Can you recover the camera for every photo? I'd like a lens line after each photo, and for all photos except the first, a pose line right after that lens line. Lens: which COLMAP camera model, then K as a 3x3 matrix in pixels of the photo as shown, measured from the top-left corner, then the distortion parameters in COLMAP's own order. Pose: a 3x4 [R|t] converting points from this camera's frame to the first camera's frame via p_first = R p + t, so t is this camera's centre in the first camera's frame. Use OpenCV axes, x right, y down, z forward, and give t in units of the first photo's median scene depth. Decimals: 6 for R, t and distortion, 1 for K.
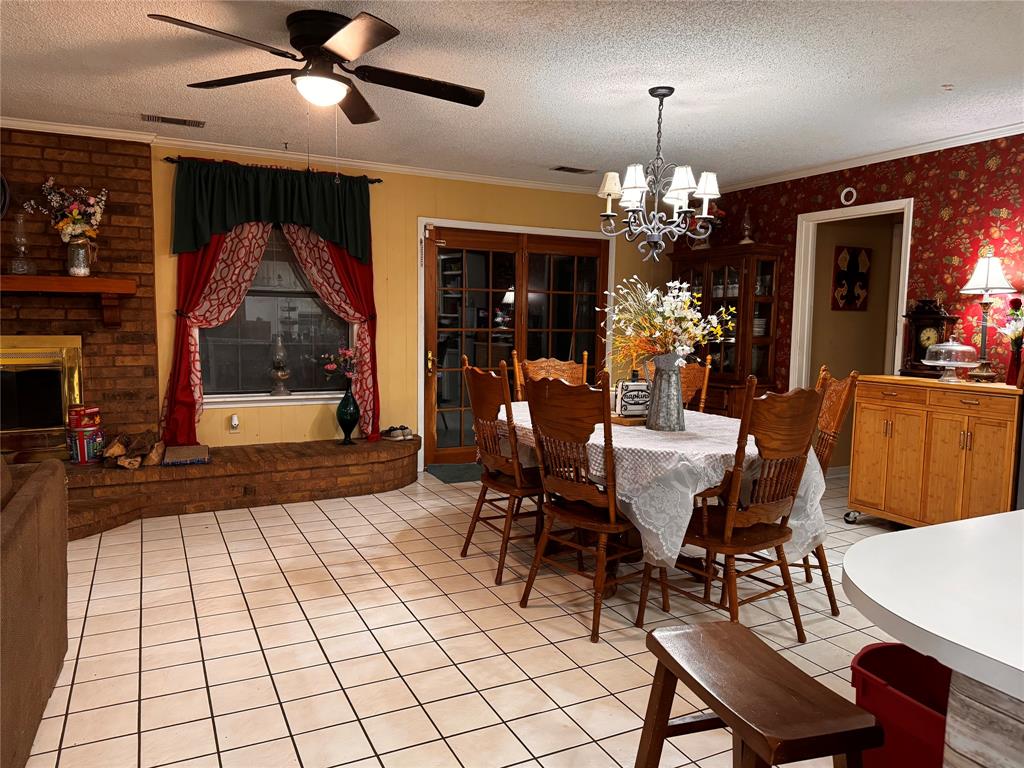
lens RADIAL K [[719.6, 0, 512.0], [0, 719.6, 384.0], [0, 0, 1]] dist [0.068357, -0.064787]
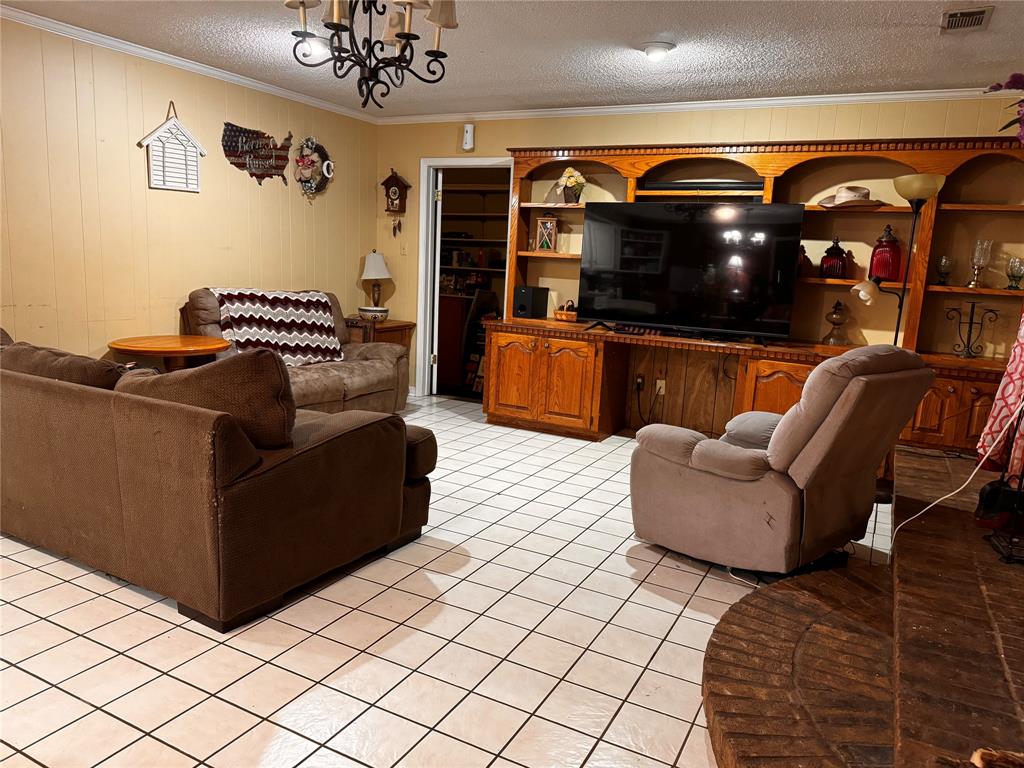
lens RADIAL K [[719.6, 0, 512.0], [0, 719.6, 384.0], [0, 0, 1]] dist [0.068357, -0.064787]
pose [[-0.798814, 0.054782, -0.599078, -0.192461], [-0.114353, 0.963860, 0.240617, -0.101491], [0.590609, 0.260715, -0.763681, 0.975981]]
